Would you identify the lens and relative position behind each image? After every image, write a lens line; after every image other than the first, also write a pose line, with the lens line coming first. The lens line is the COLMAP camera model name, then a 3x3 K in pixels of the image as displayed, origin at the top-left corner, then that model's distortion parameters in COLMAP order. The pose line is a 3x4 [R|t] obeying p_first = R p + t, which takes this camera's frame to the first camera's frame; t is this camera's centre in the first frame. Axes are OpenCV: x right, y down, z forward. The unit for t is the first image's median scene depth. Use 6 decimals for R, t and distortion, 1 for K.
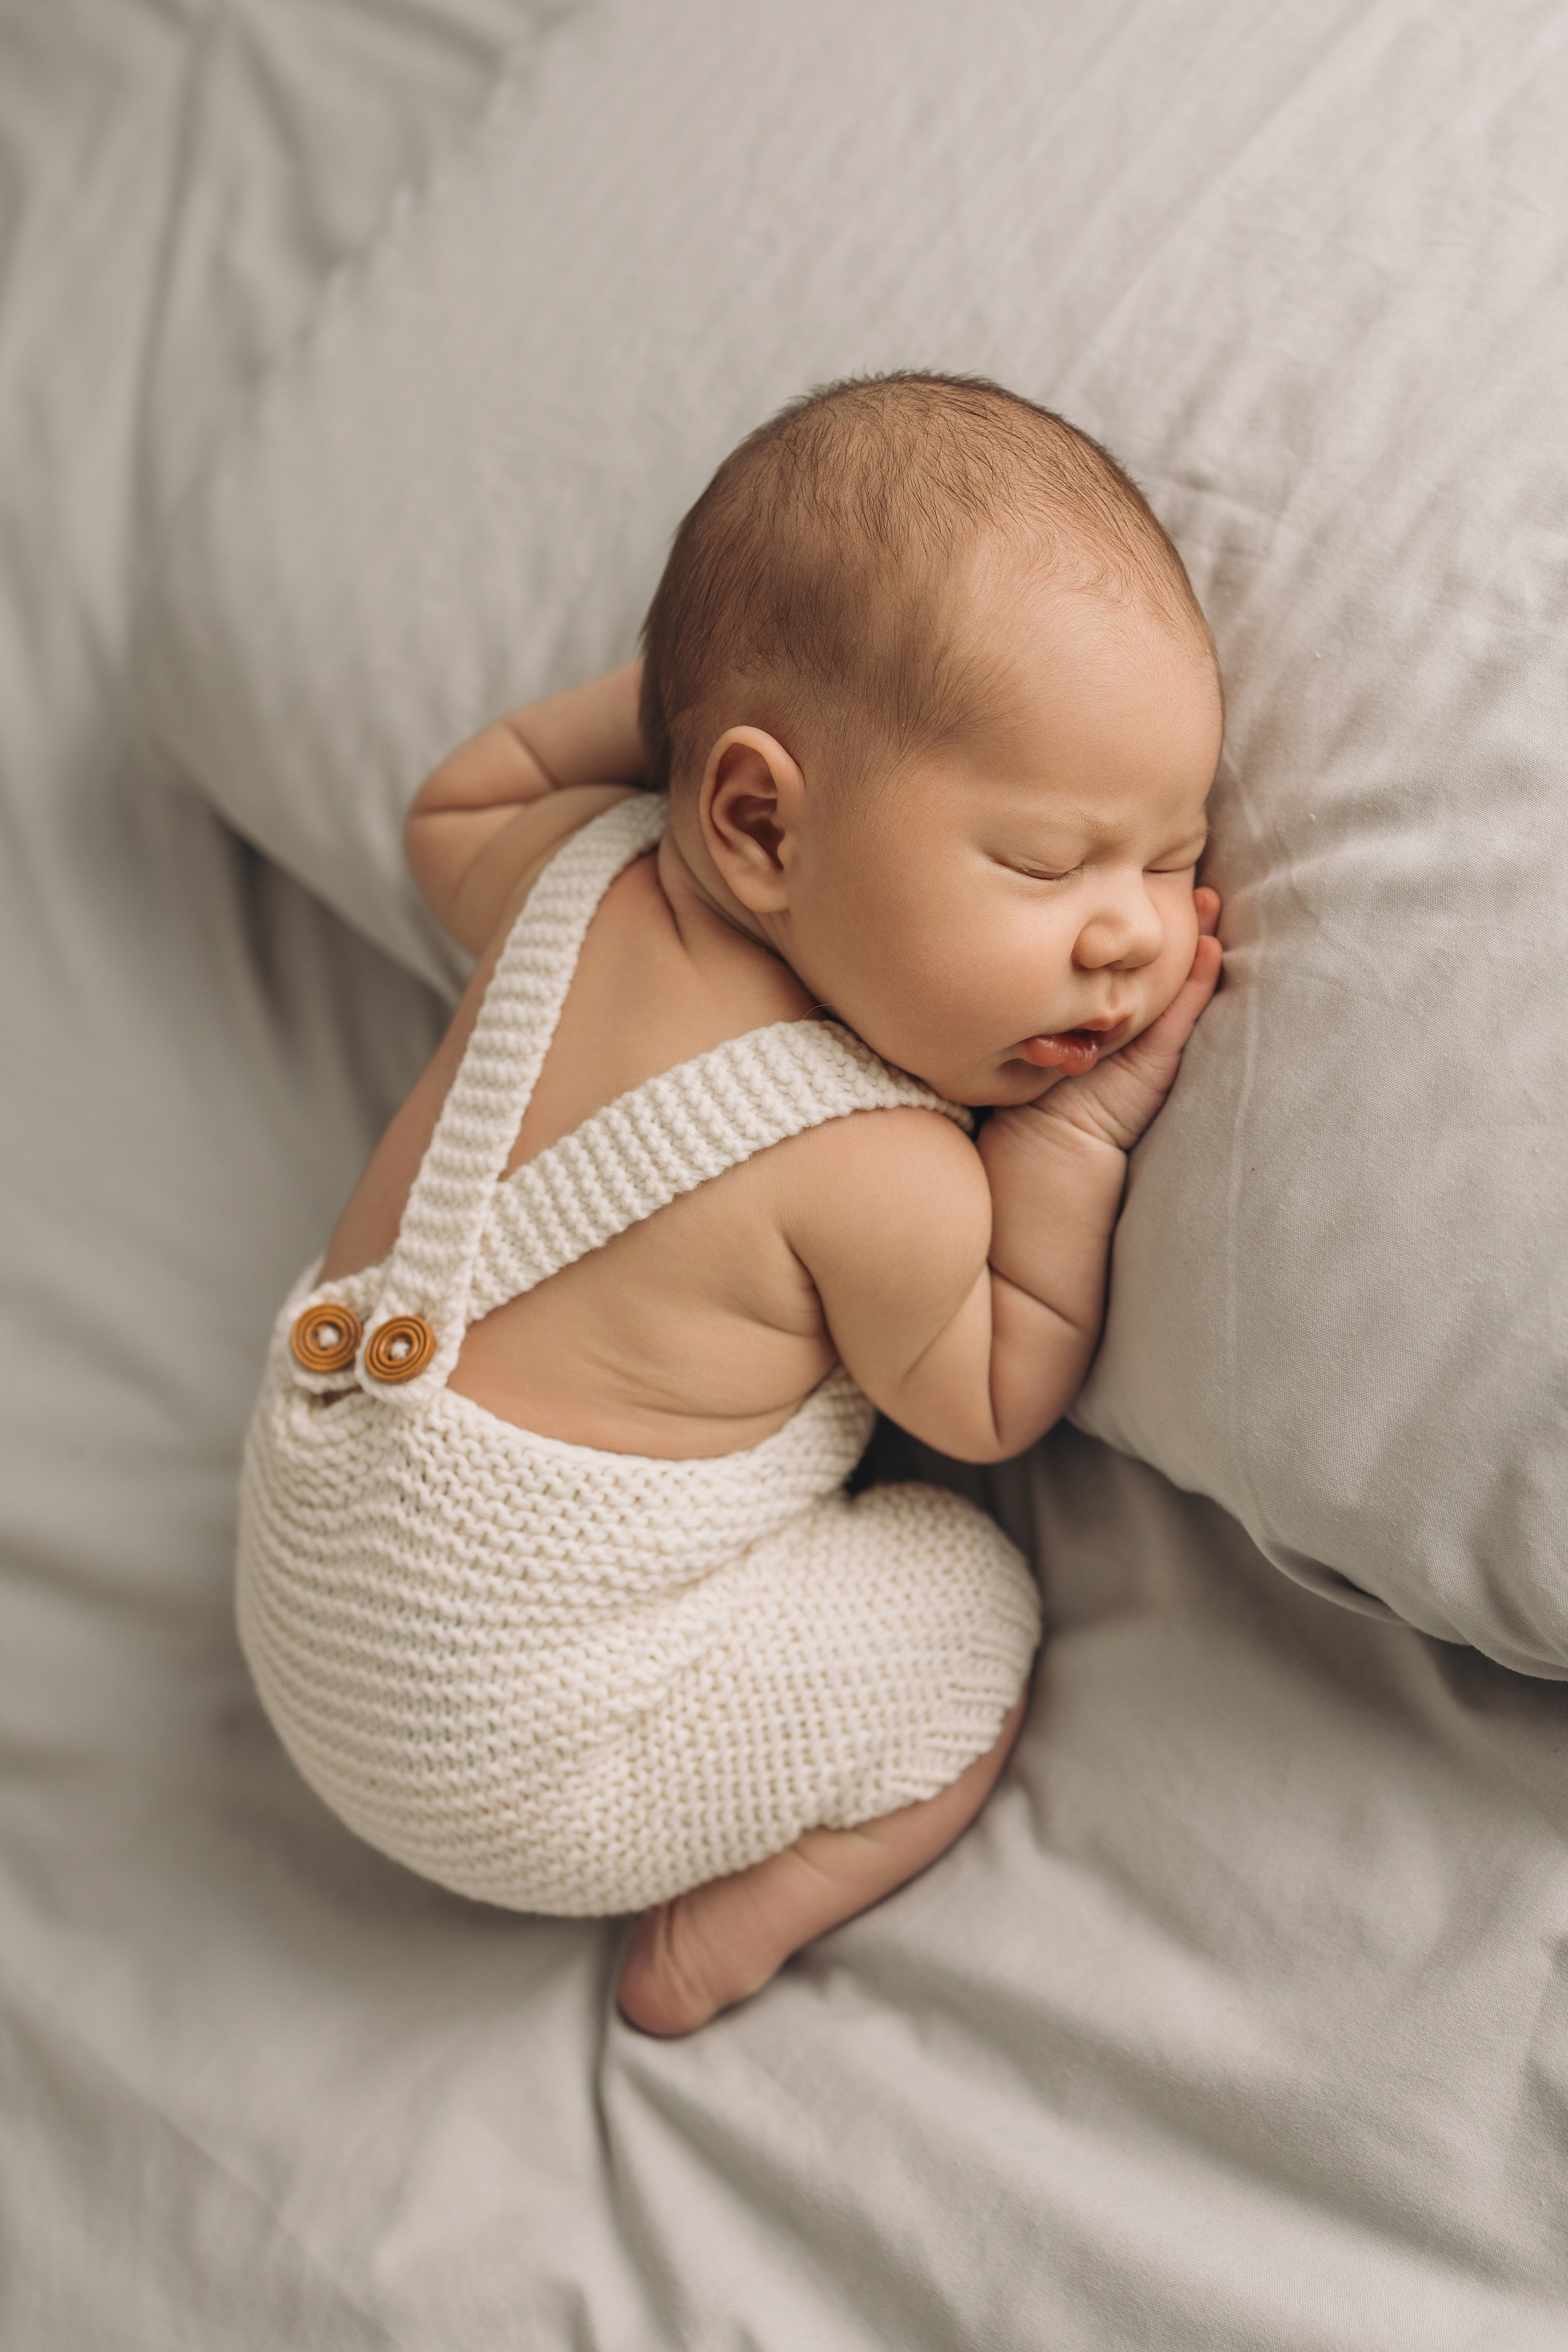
lens RADIAL K [[2317.5, 0, 772.8], [0, 2317.5, 1111.7], [0, 0, 1]] dist [0.004423, 0.006596]
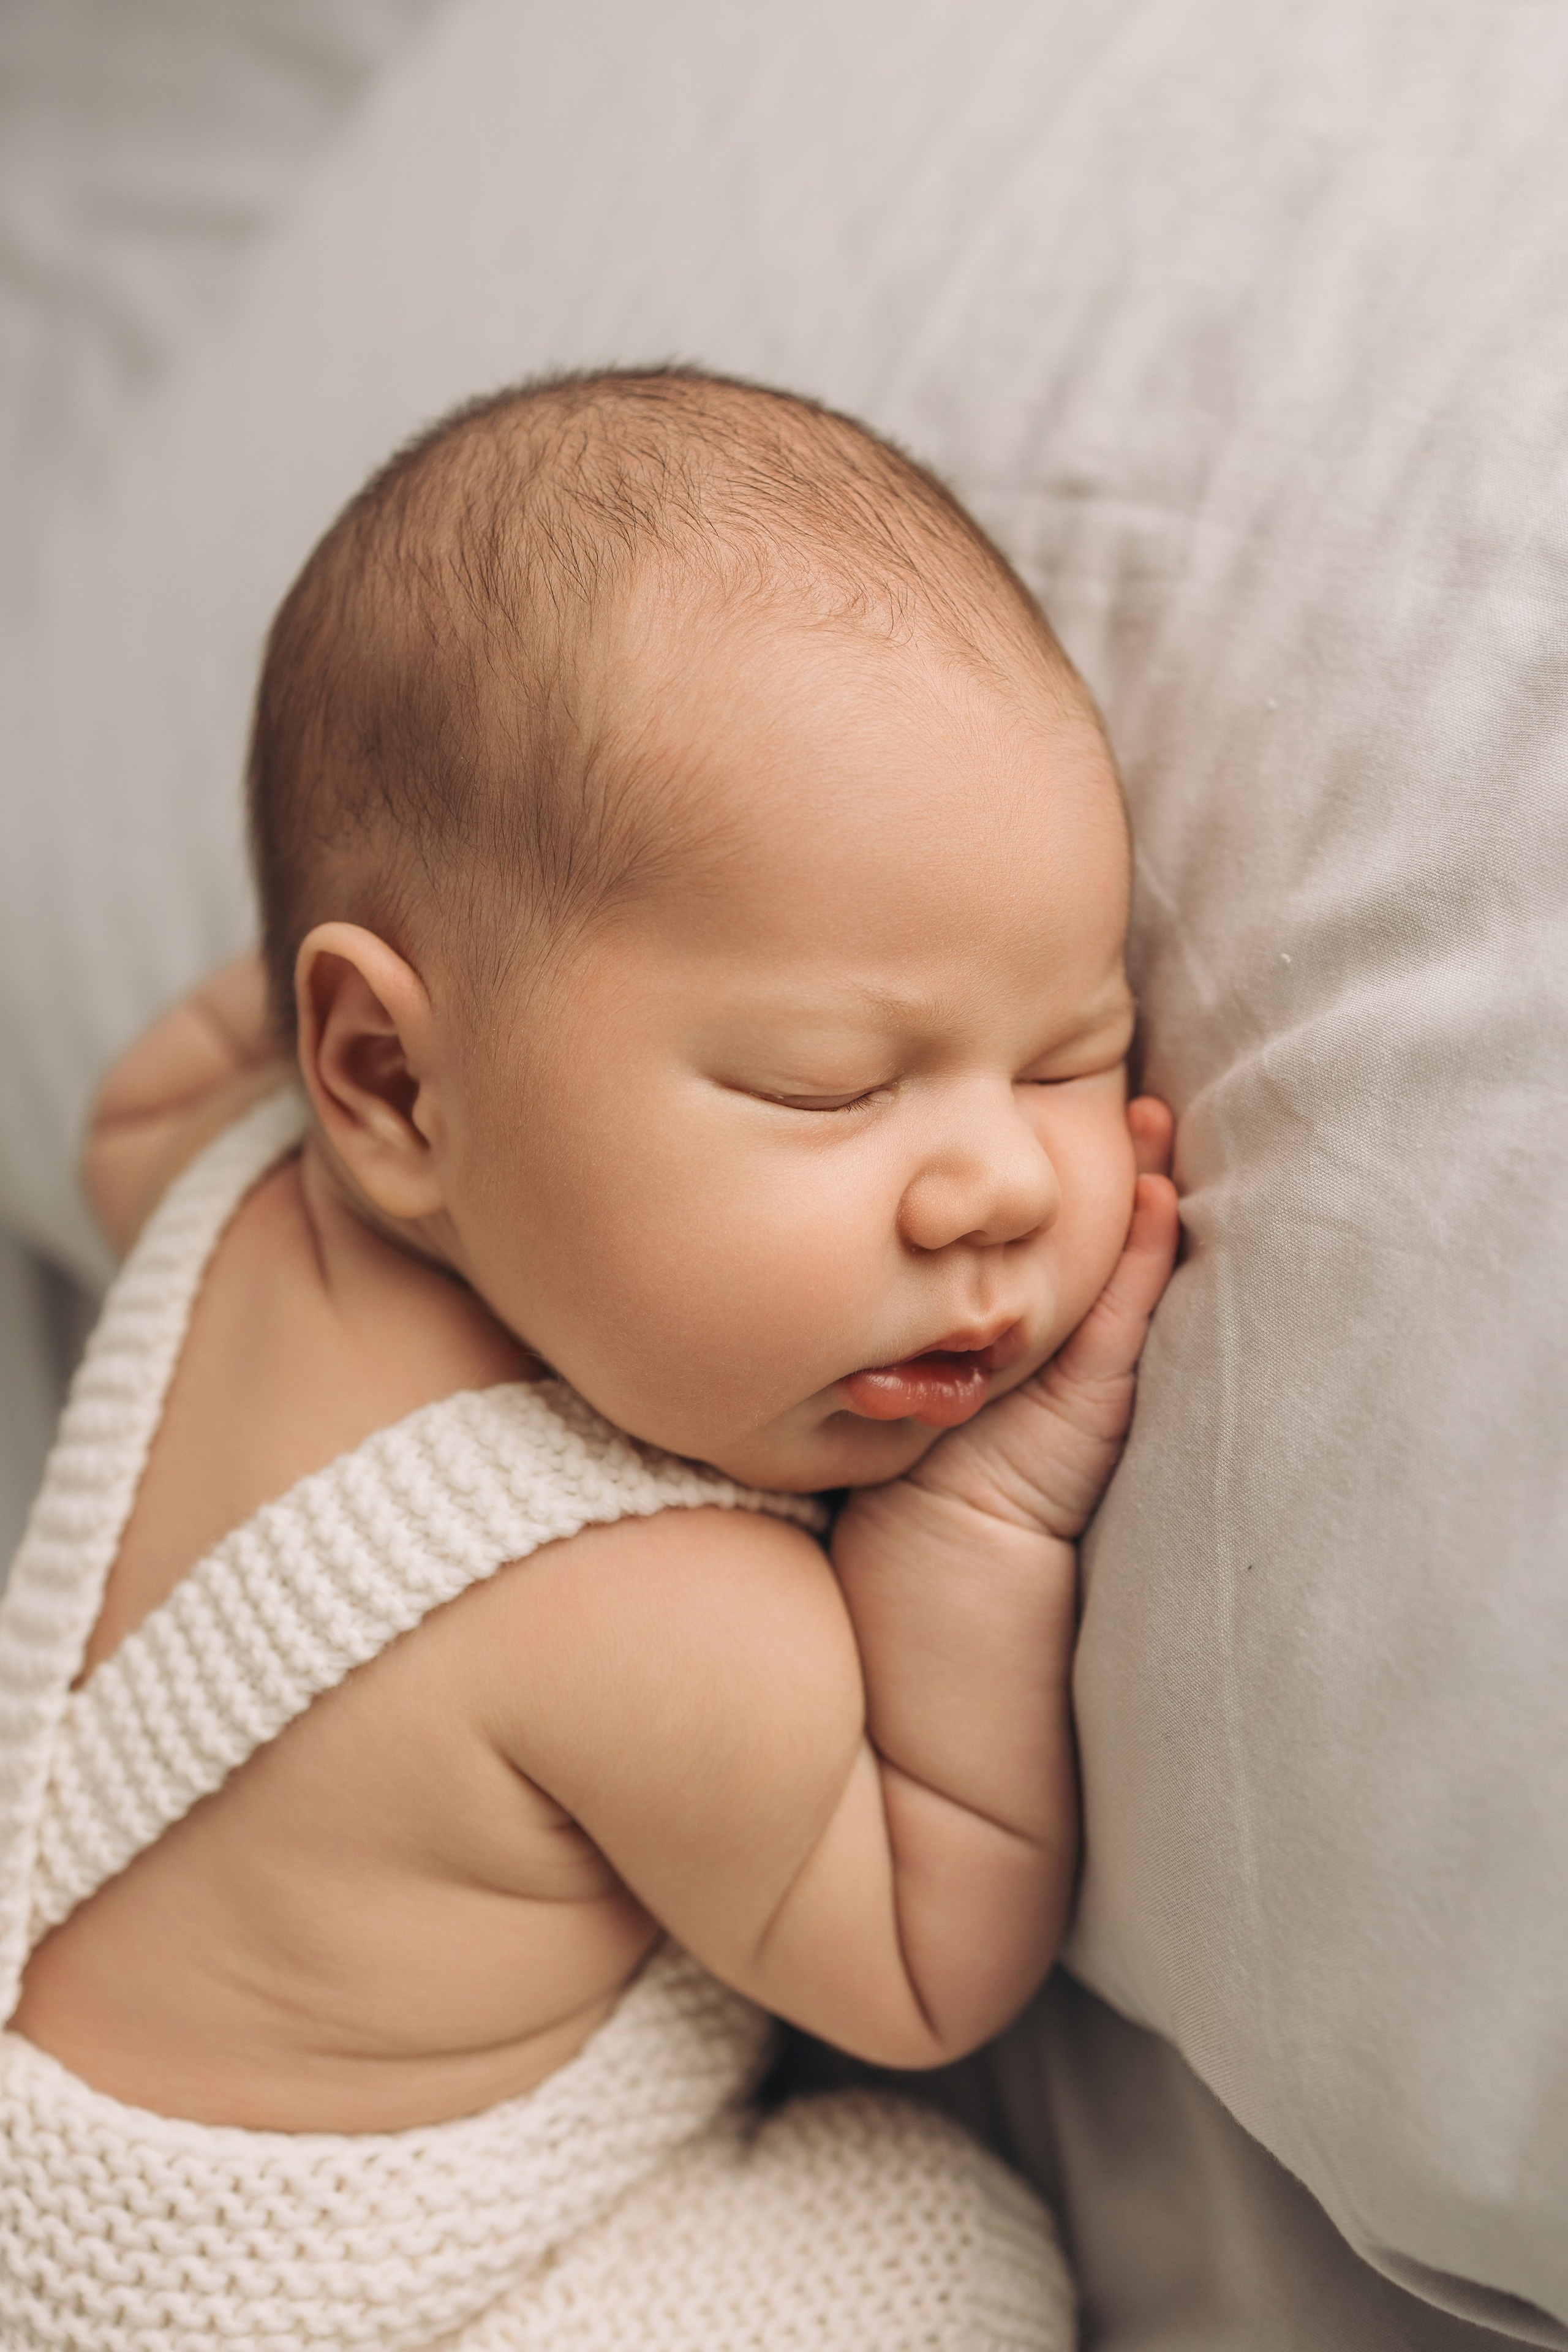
lens RADIAL K [[2497.8, 0, 701.8], [0, 2497.8, 1131.1], [0, 0, 1]] dist [0.139118, -0.236215]
pose [[0.988558, -0.116271, -0.096099, 0.134417], [0.103403, 0.986175, -0.129487, -0.013470], [0.109826, 0.118068, 0.986913, 0.329756]]
